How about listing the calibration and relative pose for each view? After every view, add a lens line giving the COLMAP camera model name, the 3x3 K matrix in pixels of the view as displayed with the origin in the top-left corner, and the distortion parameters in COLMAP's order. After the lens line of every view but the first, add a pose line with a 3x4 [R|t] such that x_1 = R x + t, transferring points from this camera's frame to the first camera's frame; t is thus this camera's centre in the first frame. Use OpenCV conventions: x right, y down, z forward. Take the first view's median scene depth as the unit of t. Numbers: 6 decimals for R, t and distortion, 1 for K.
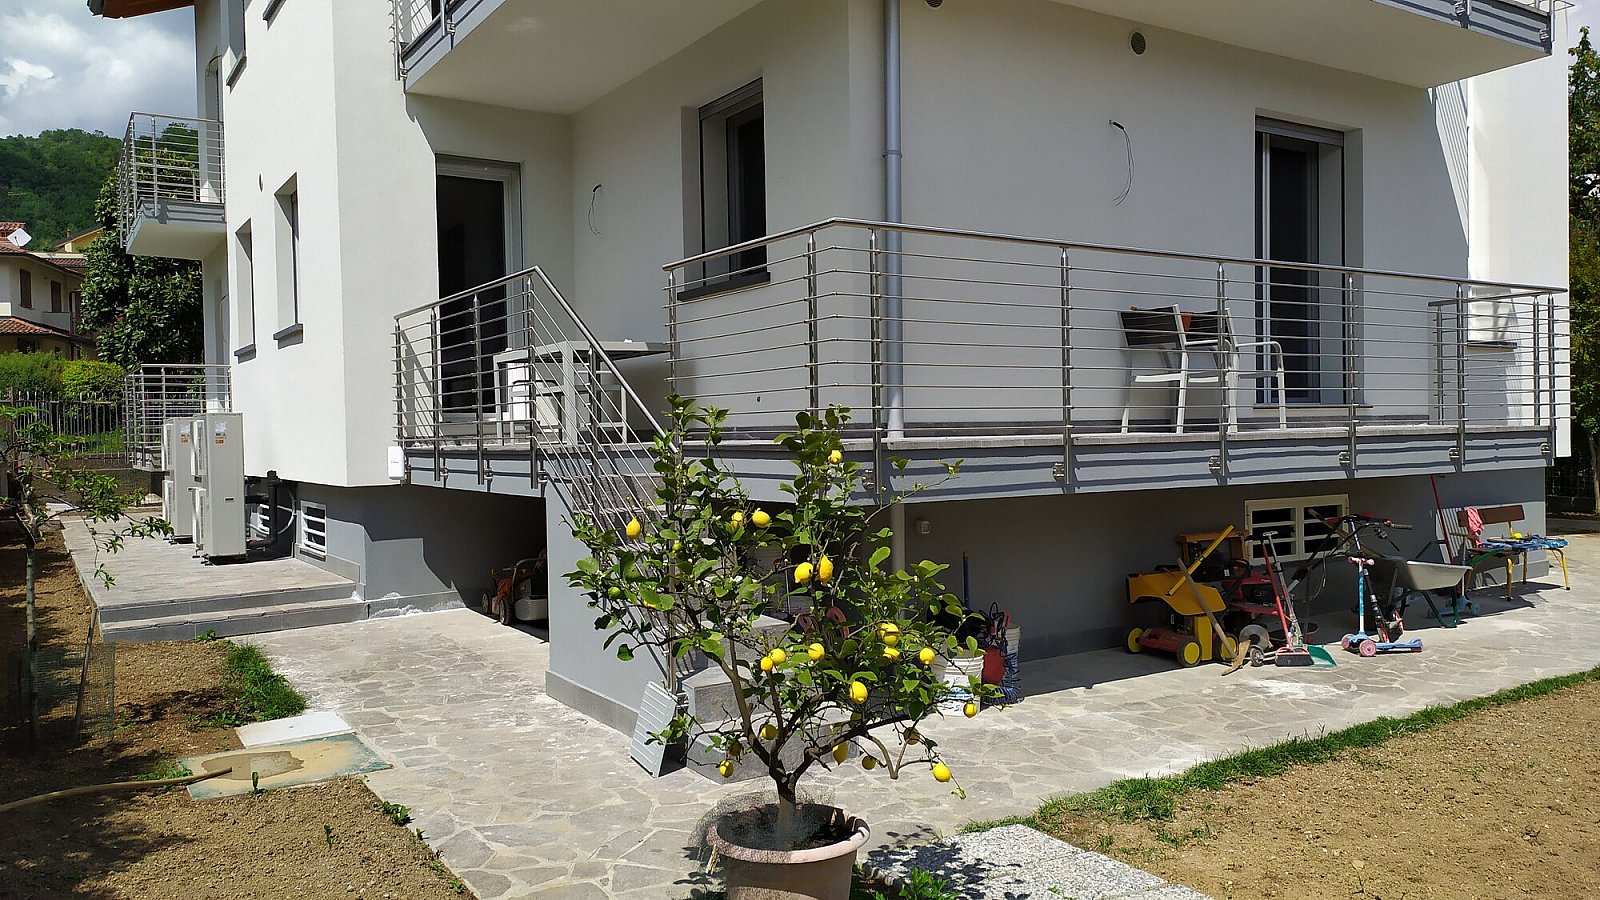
lens RADIAL K [[1198.9, 0, 809.5], [0, 1198.9, 454.0], [0, 0, 1]] dist [0.059079, -0.050772]
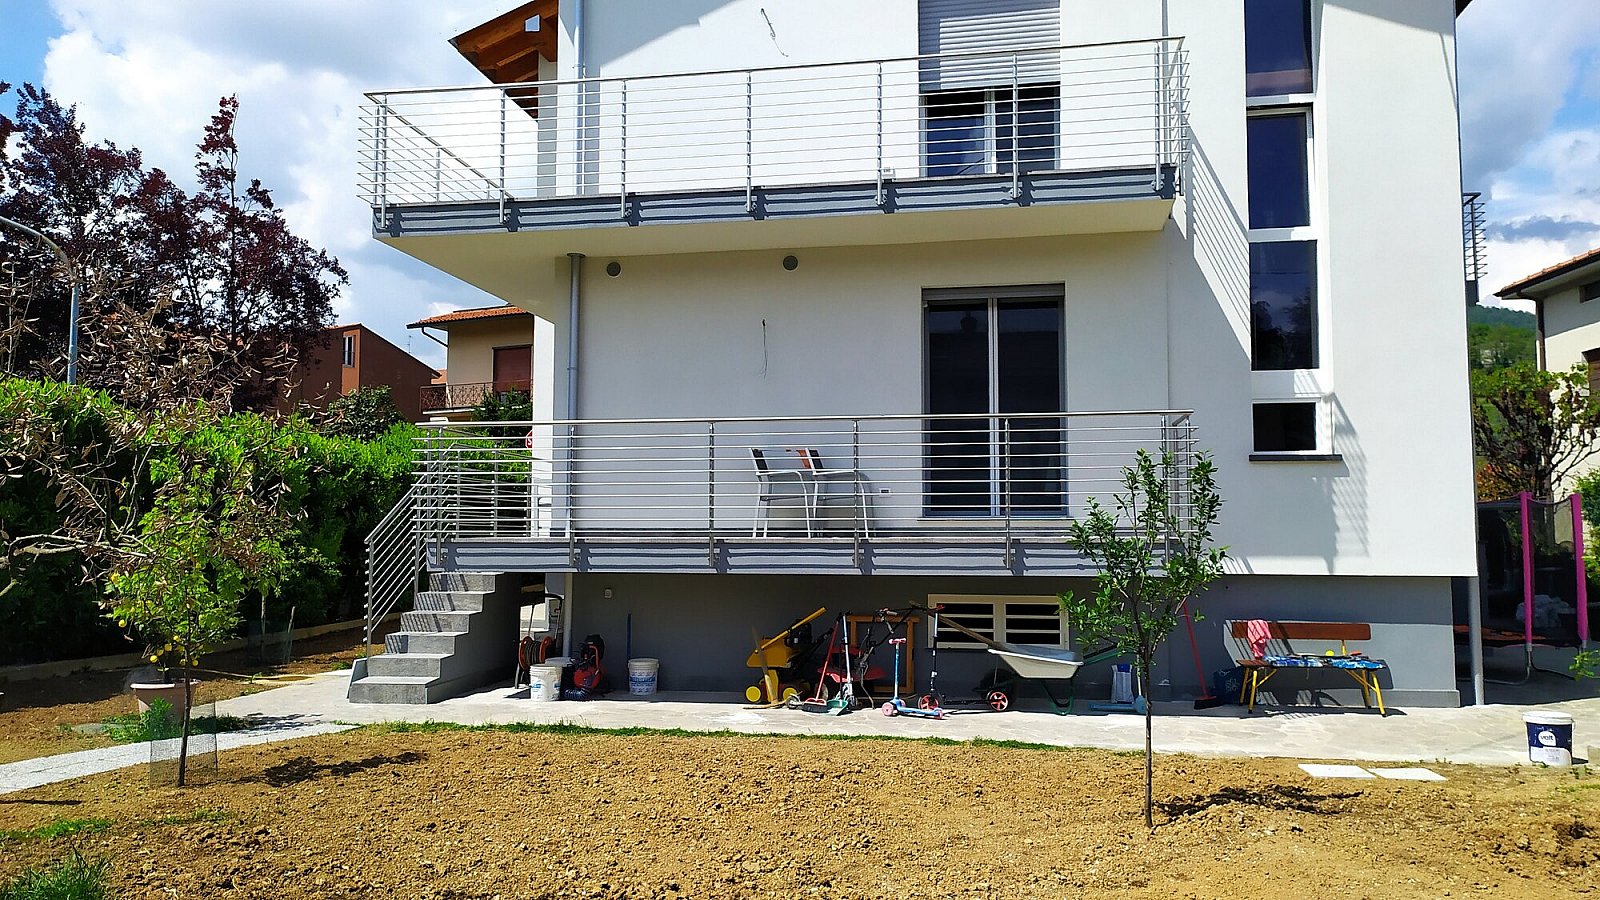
lens RADIAL K [[1198.9, 0, 786.0], [0, 1198.9, 449.4], [0, 0, 1]] dist [0.059079, -0.050772]
pose [[0.719938, -0.031353, -0.693330, 1.116806], [-0.025712, 0.997088, -0.071789, -0.017136], [0.693562, 0.069510, 0.717036, -0.001019]]
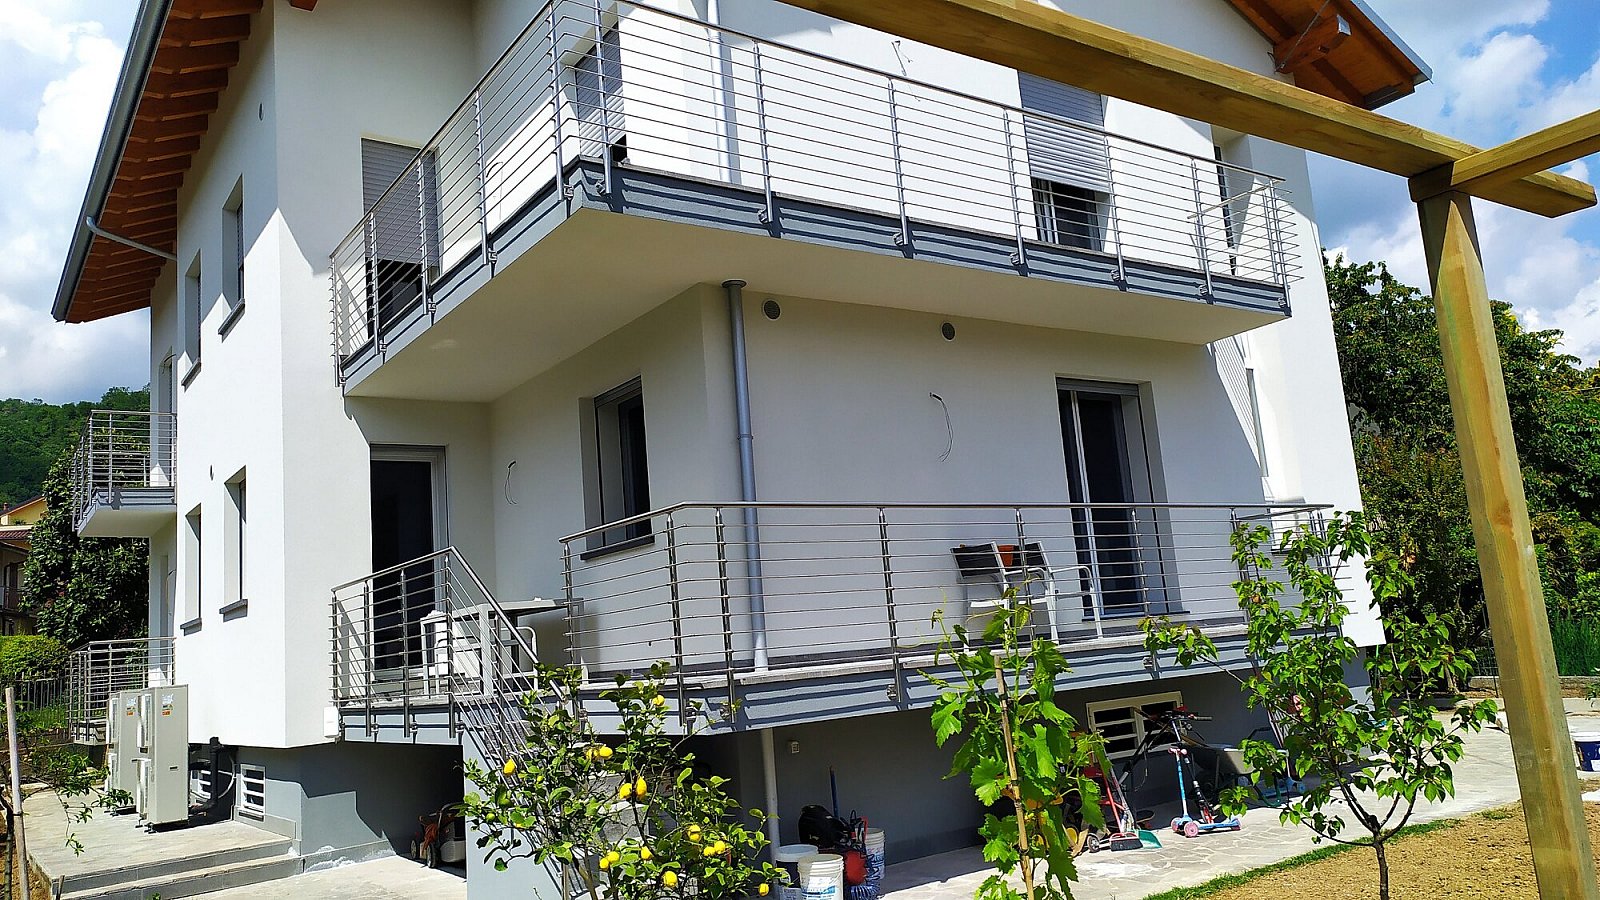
lens RADIAL K [[1198.9, 0, 804.5], [0, 1198.9, 445.7], [0, 0, 1]] dist [0.059079, -0.050772]
pose [[0.997236, -0.059038, 0.045119, 0.057039], [0.066404, 0.980563, -0.184628, -0.007708], [-0.033342, 0.187114, 0.981772, -0.158393]]
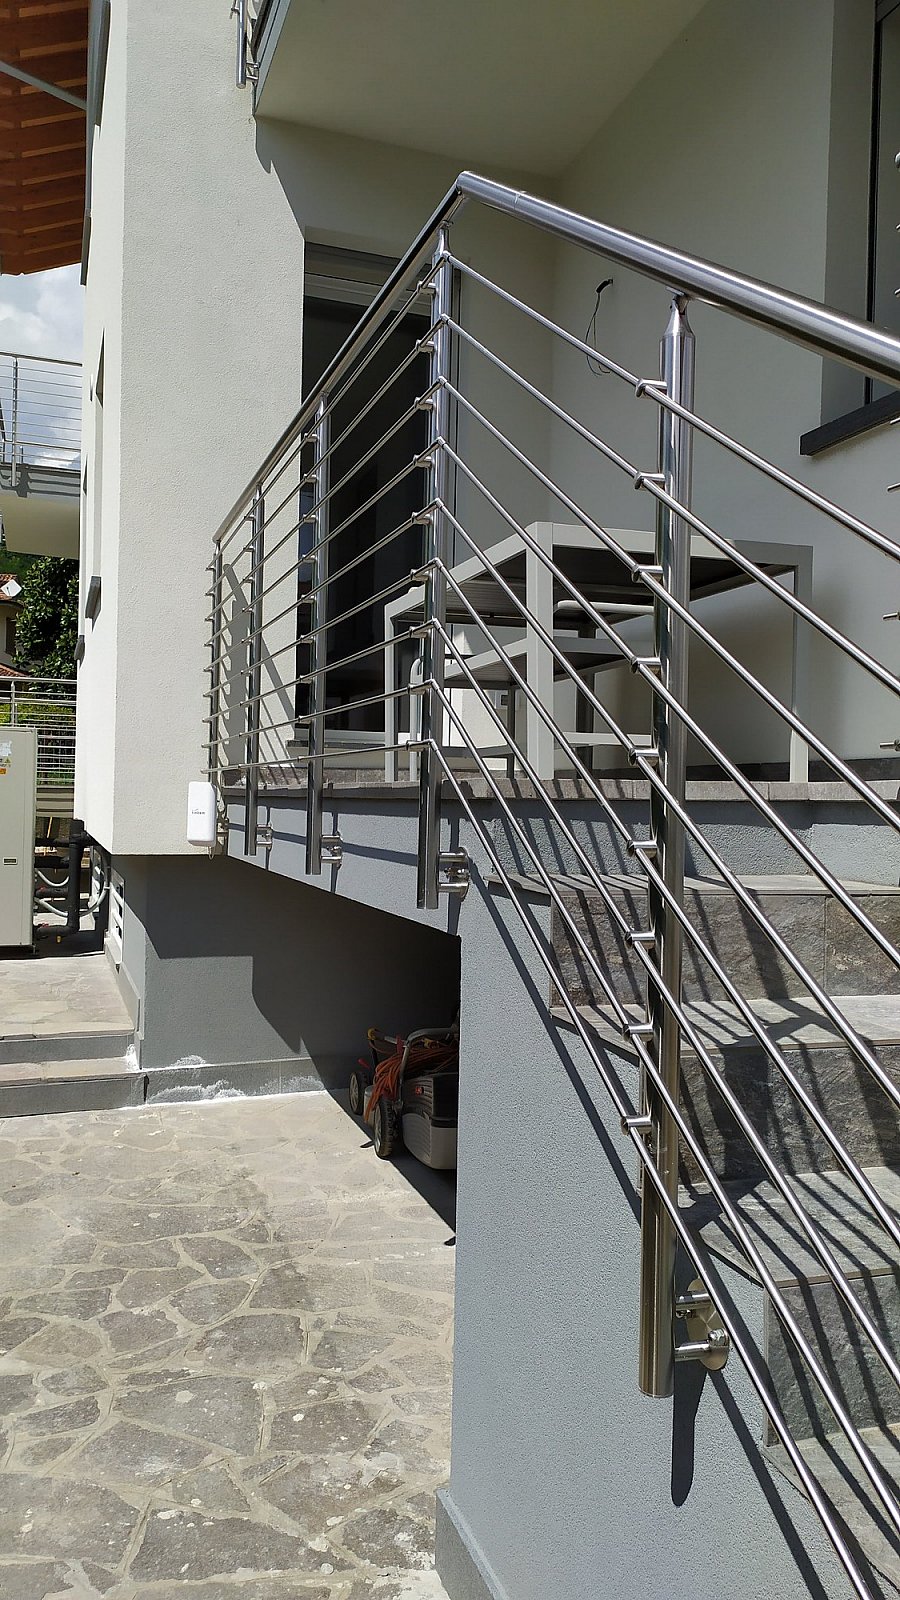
lens RADIAL K [[1198.9, 0, 446.1], [0, 1198.9, 794.4], [0, 0, 1]] dist [0.059079, -0.050772]
pose [[0.967276, 0.037588, -0.250926, -0.115944], [-0.043208, 0.998923, -0.016923, 0.003595], [0.250020, 0.027212, 0.967858, 0.551545]]
